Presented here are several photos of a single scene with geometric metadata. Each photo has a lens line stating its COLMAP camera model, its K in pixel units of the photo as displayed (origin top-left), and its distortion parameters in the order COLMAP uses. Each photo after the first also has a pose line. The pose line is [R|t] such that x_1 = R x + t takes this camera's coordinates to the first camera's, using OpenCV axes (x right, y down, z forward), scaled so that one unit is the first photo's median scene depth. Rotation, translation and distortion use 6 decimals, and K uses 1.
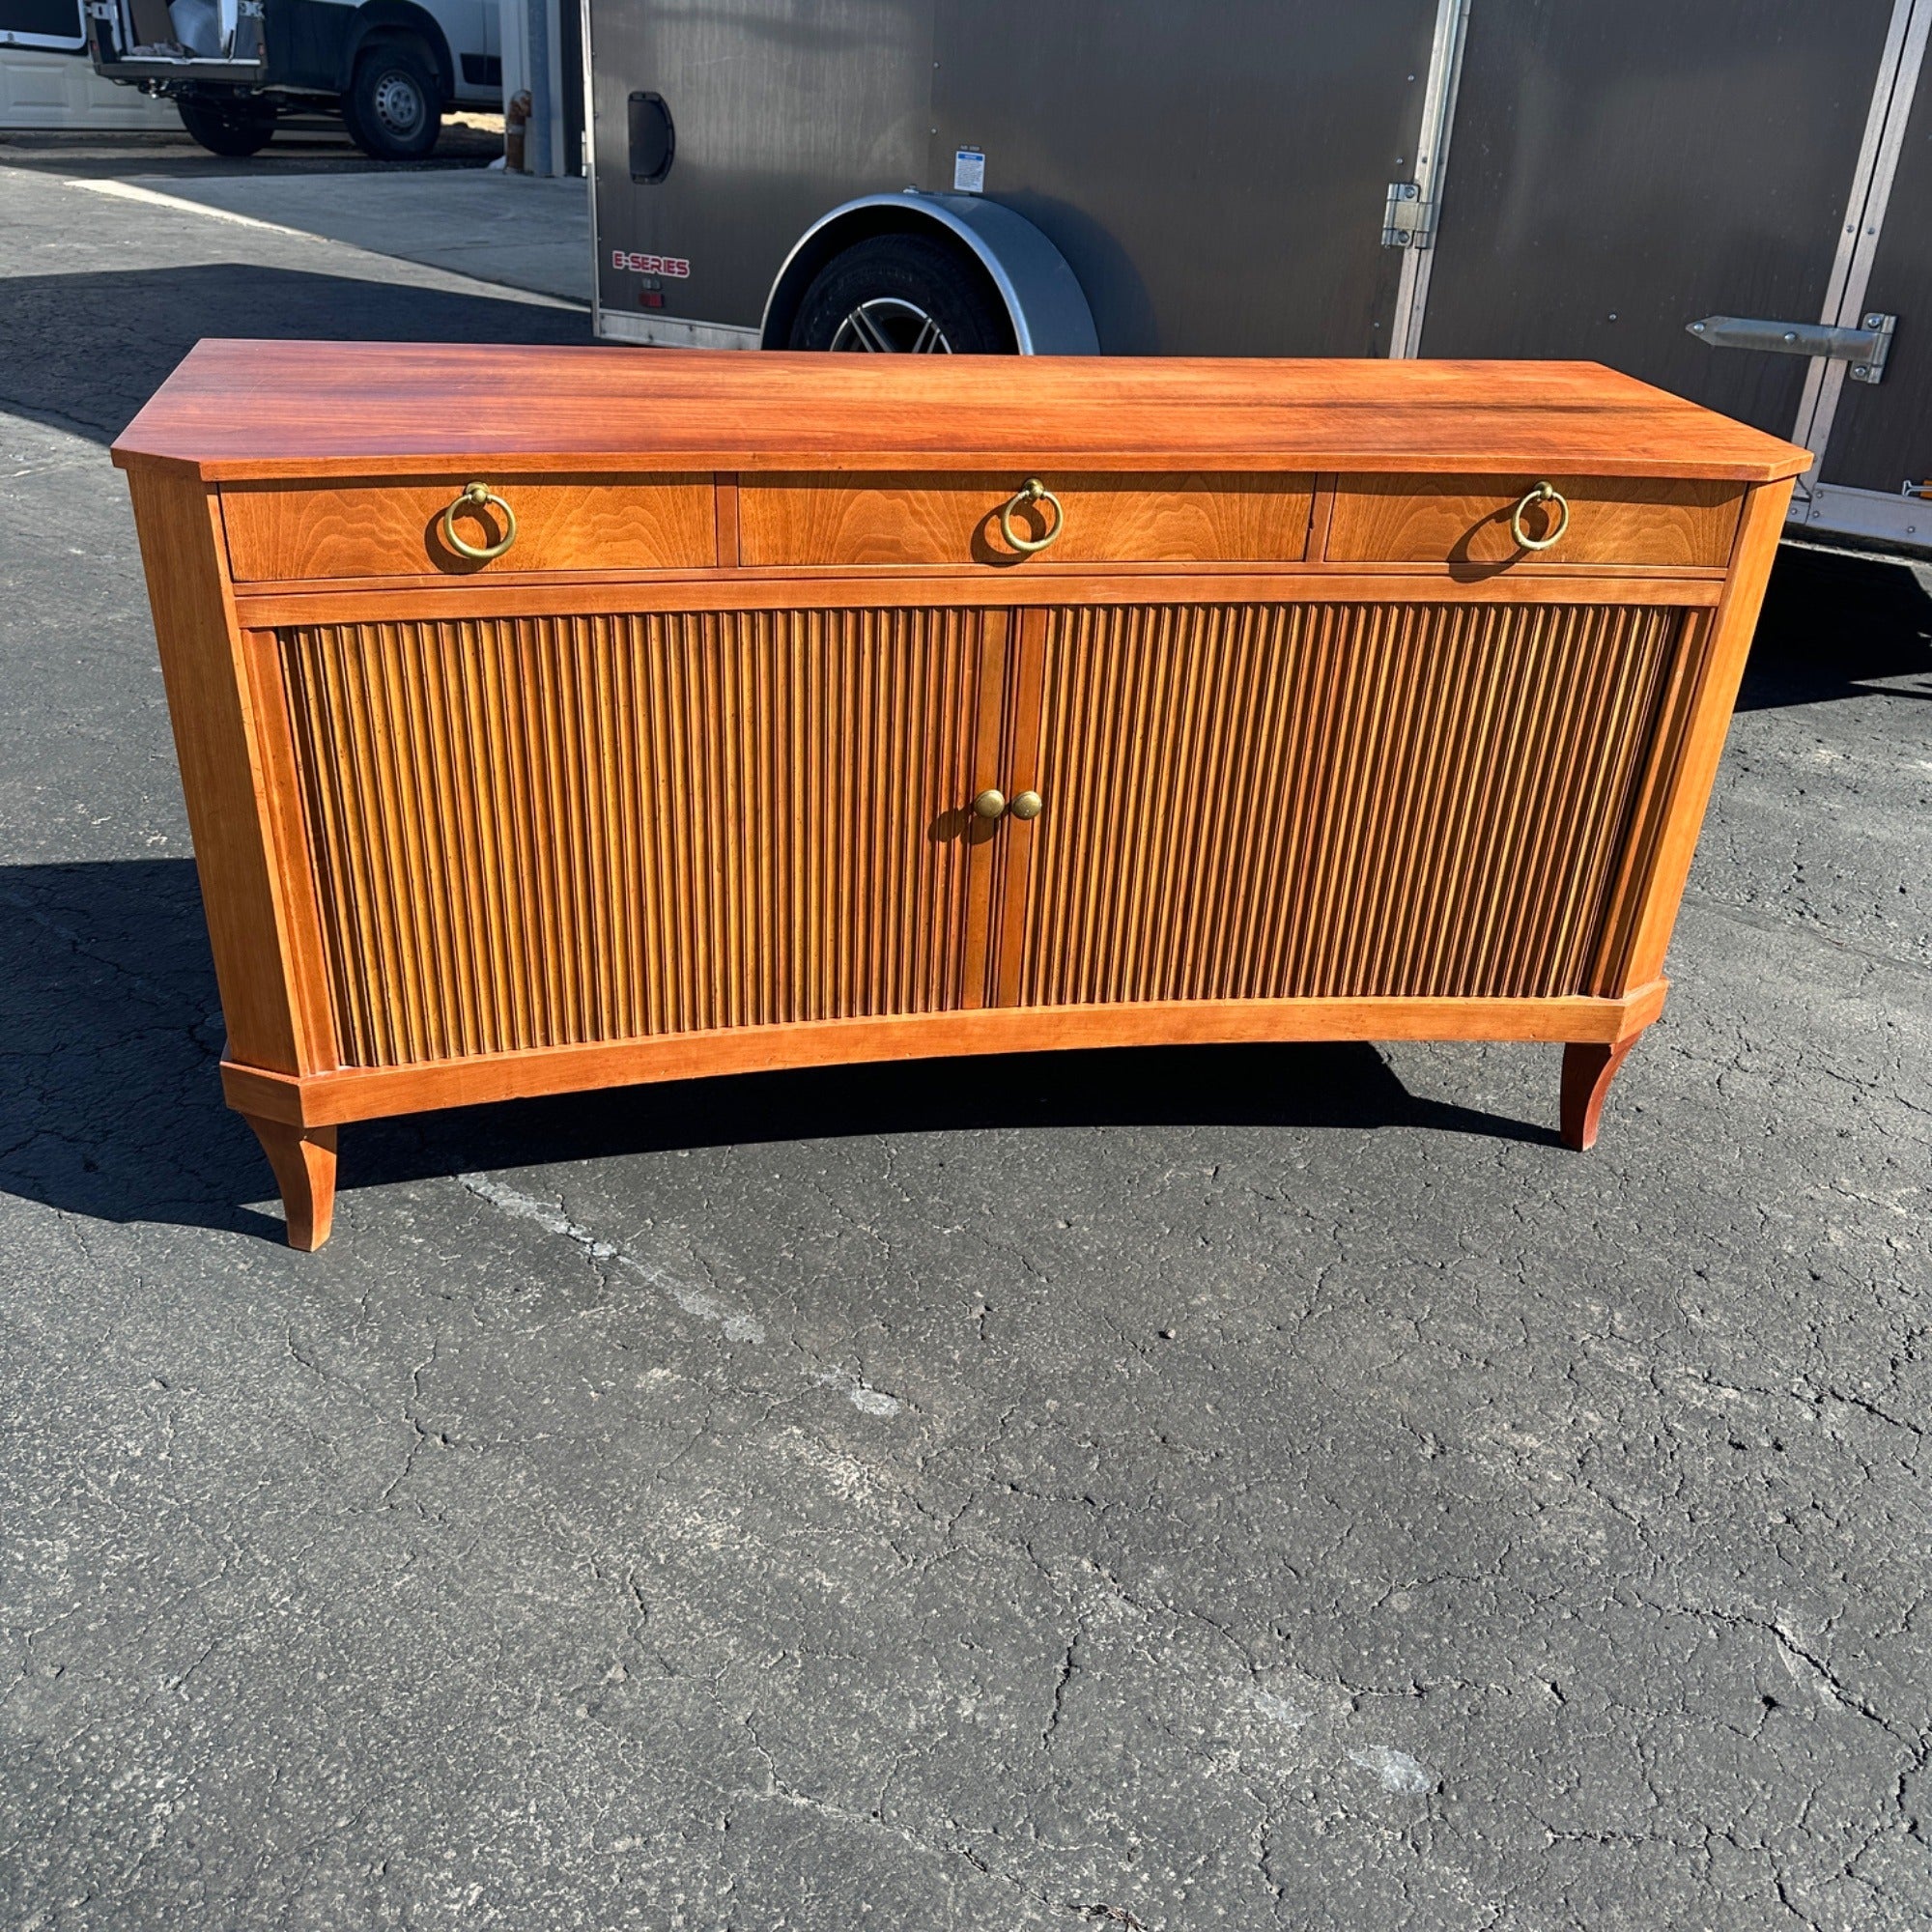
lens RADIAL K [[1782.3, 0, 995.2], [0, 1782.3, 977.1], [0, 0, 1]] dist [0.132847, -0.250433]
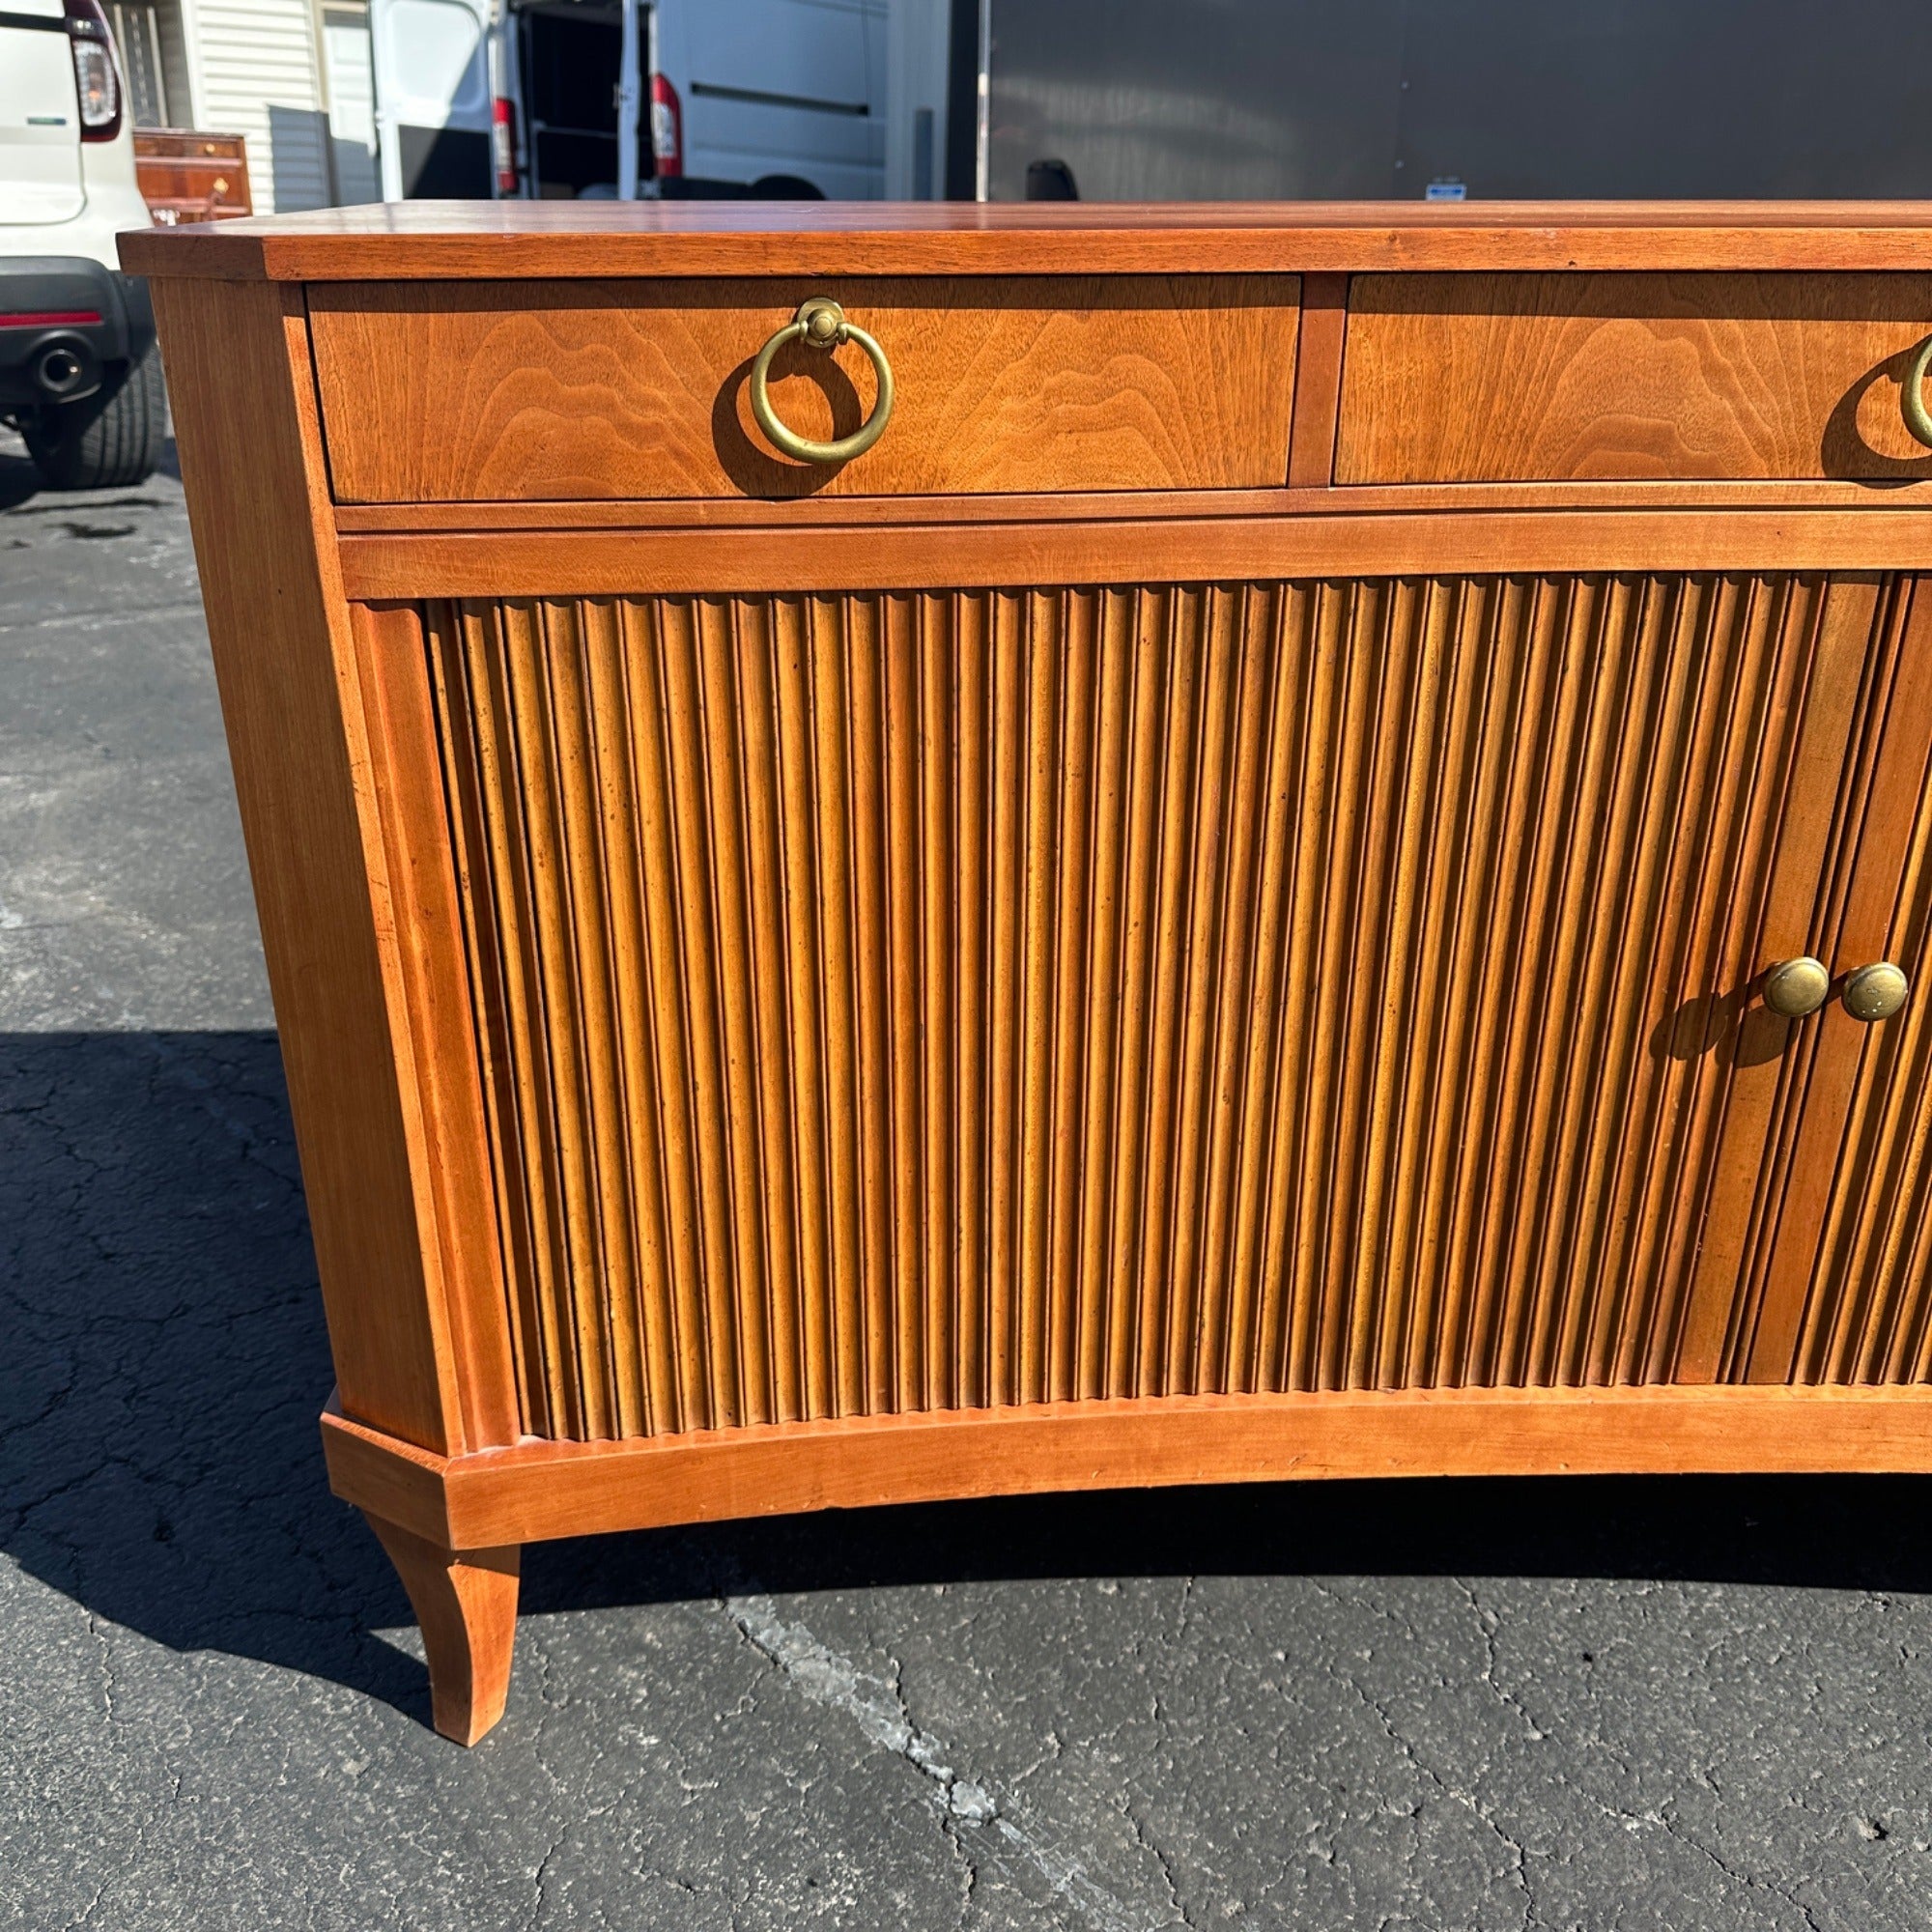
lens RADIAL K [[1794.3, 0, 959.3], [0, 1794.3, 969.7], [0, 0, 1]] dist [0.087822, -0.159191]
pose [[0.979510, 0.027793, -0.199470, -0.130567], [-0.047289, 0.994482, -0.093649, -0.045728], [0.195767, 0.101163, 0.975419, 0.485272]]
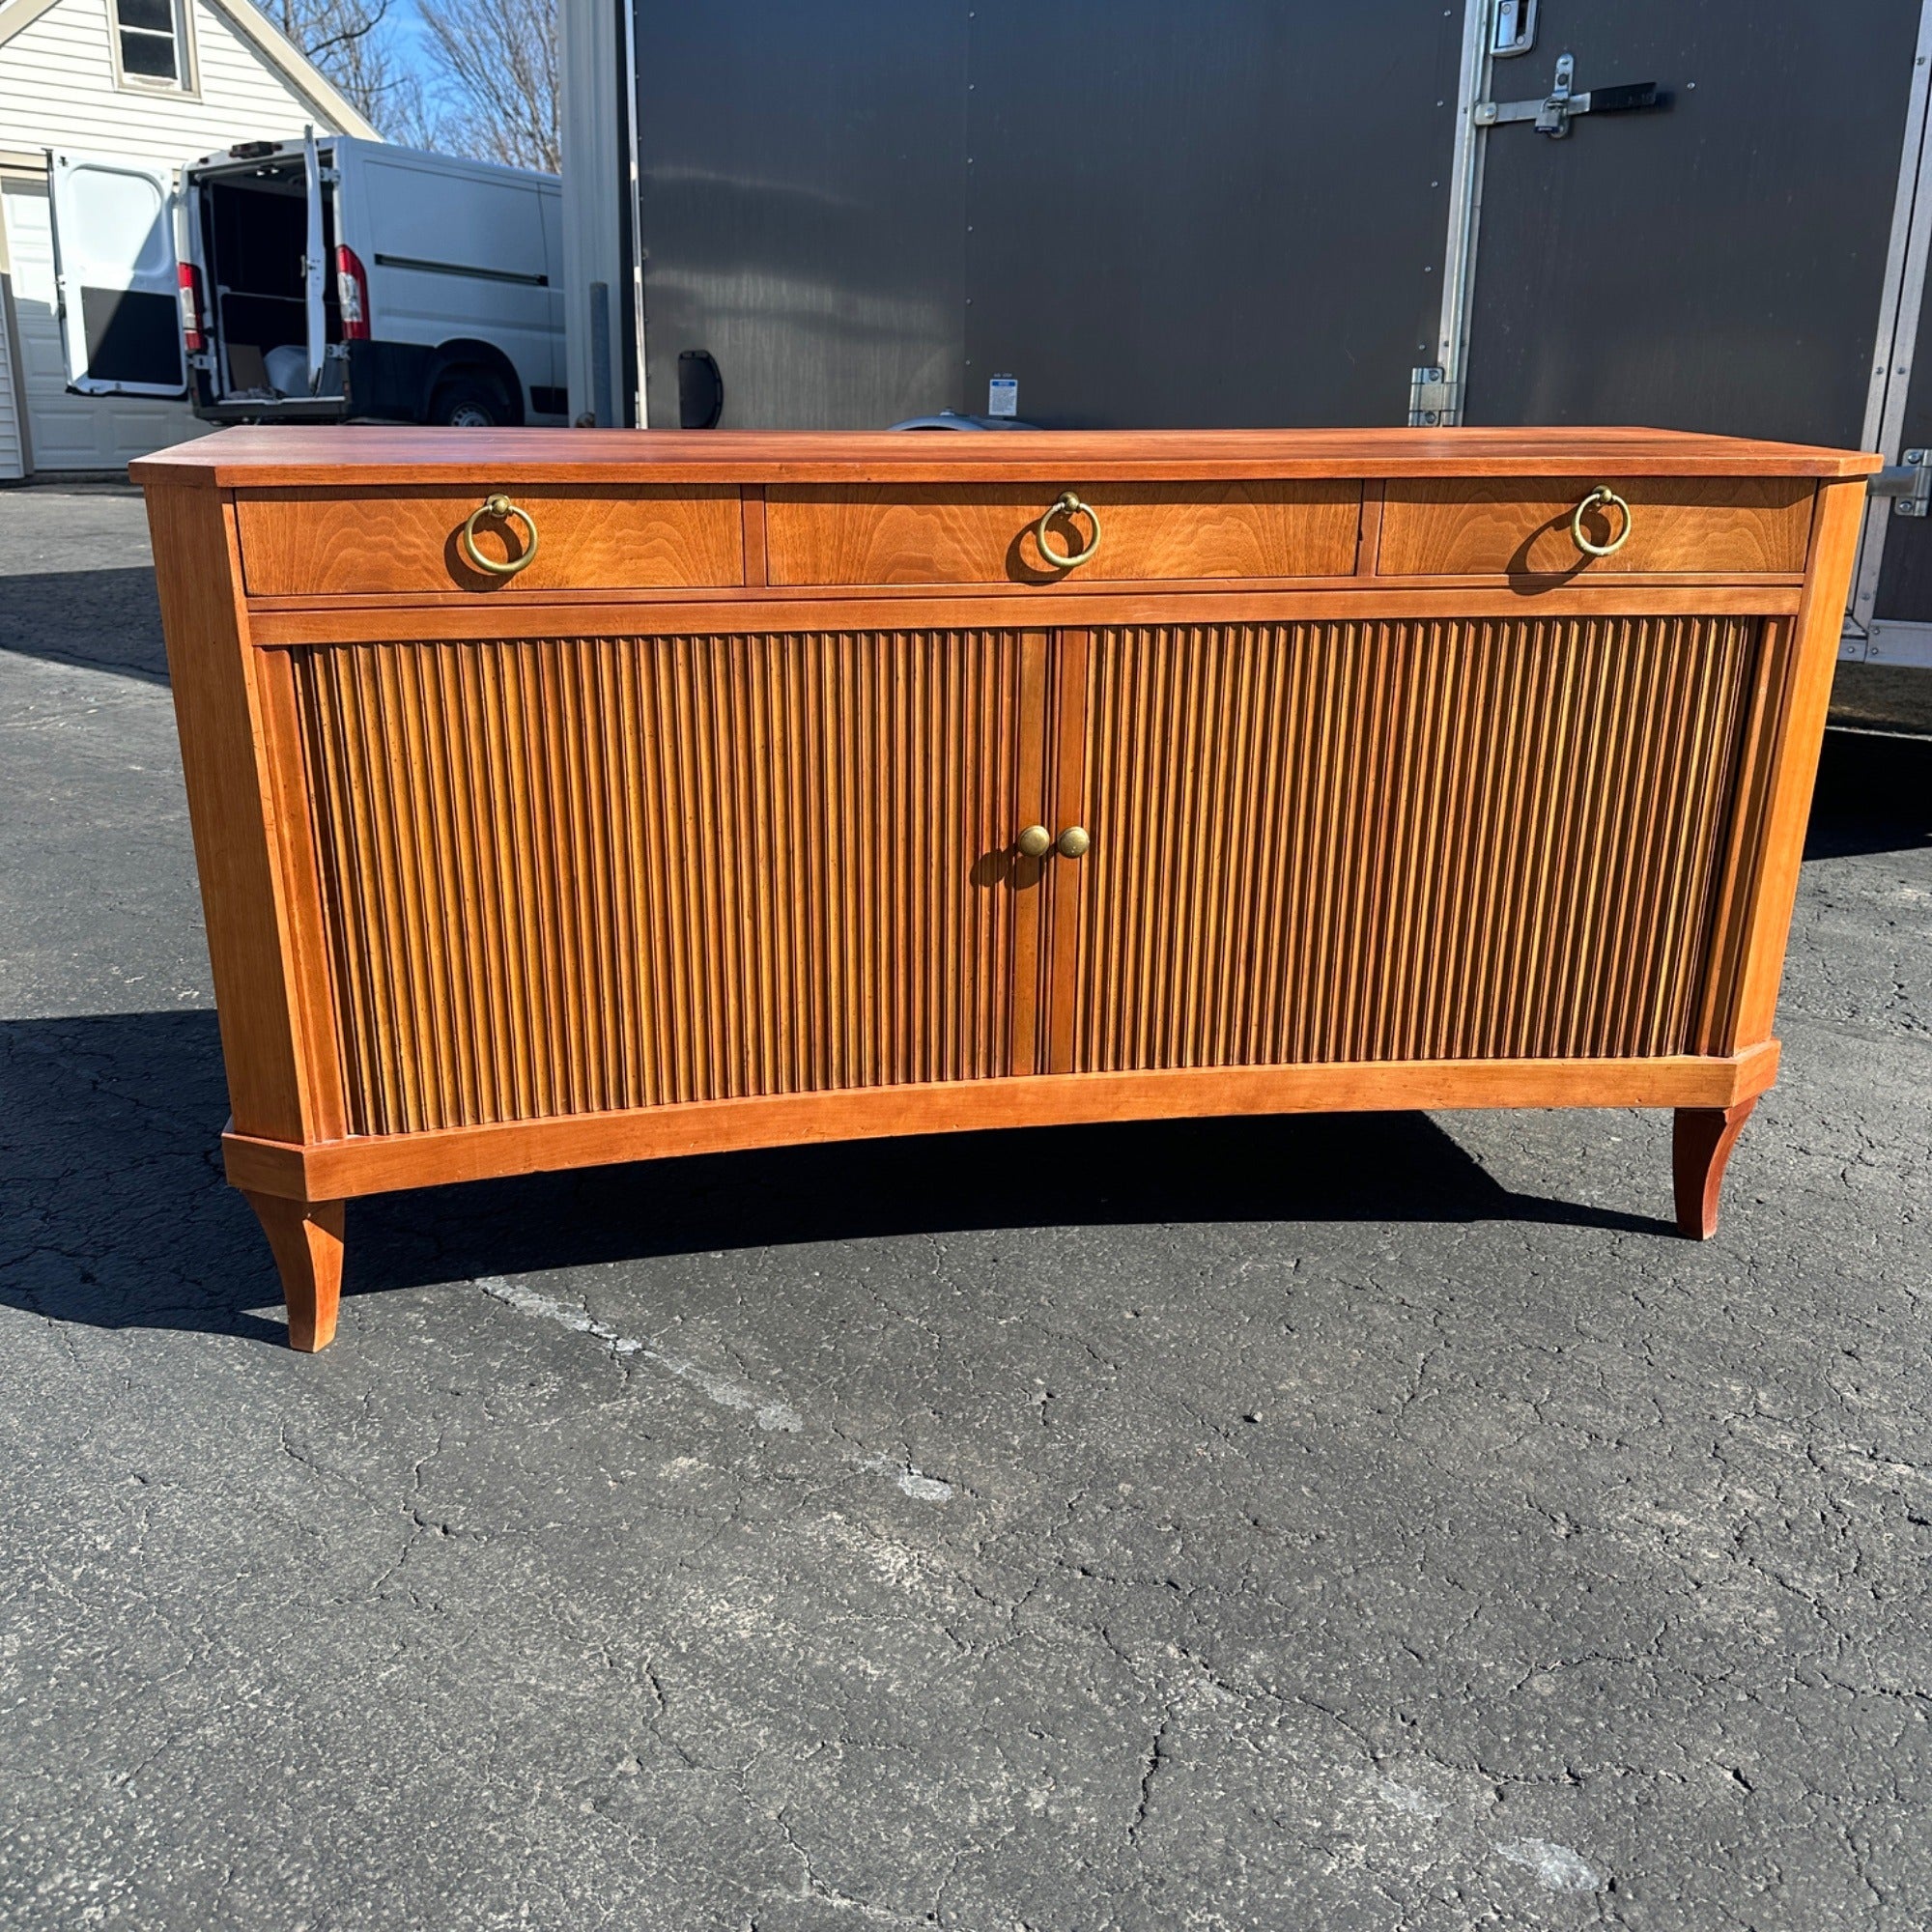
lens RADIAL K [[1784.7, 0, 976.8], [0, 1784.7, 974.1], [0, 0, 1]] dist [0.146926, -0.305107]
pose [[0.998706, -0.032318, -0.039274, 0.001483], [0.025340, 0.985679, -0.166715, 0.132691], [0.044099, 0.165504, 0.985223, 0.079249]]
